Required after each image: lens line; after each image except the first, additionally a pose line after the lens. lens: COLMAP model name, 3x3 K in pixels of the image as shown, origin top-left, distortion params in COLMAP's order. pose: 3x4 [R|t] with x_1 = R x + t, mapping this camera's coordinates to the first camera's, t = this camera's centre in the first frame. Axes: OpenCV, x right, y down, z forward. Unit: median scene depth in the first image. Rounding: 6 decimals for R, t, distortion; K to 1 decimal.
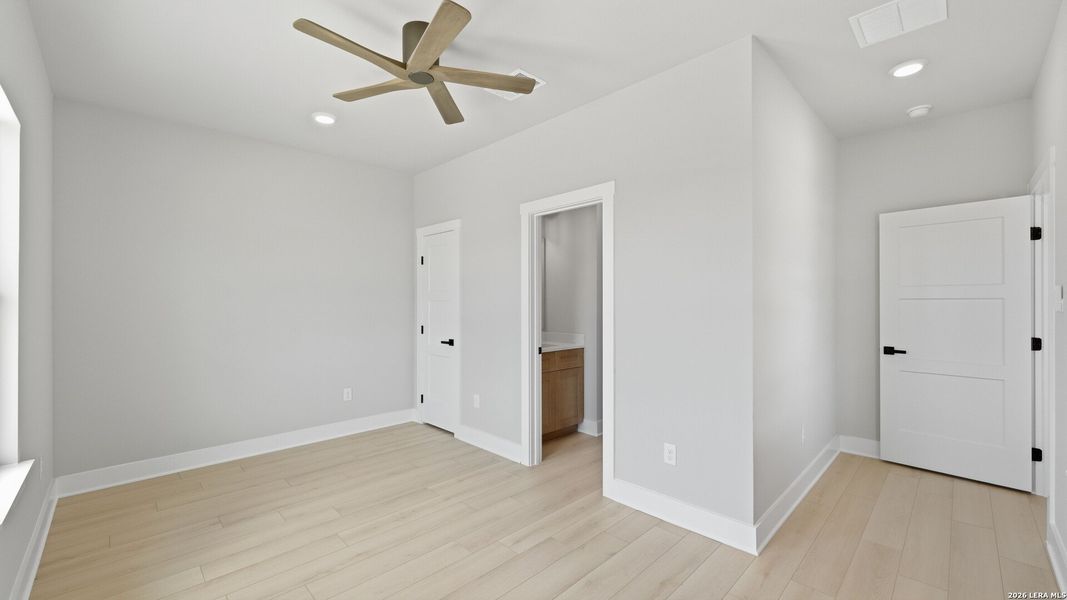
lens RADIAL K [[439.3, 0, 532.7], [0, 439.3, 302.0], [0, 0, 1]] dist [0.010960, 0.000319]
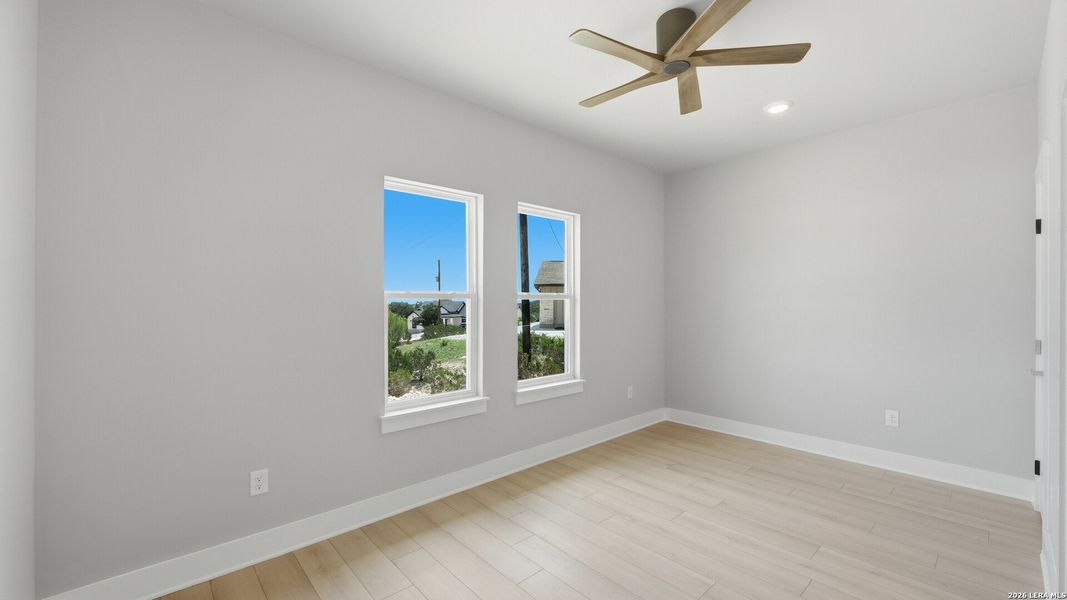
lens RADIAL K [[439.3, 0, 527.2], [0, 439.3, 297.2], [0, 0, 1]] dist [0.010960, 0.000319]
pose [[-0.060180, -0.010408, -0.998133, 0.546258], [0.001833, 0.999943, -0.010537, 0.003595], [0.998186, -0.002464, -0.060157, 0.546340]]
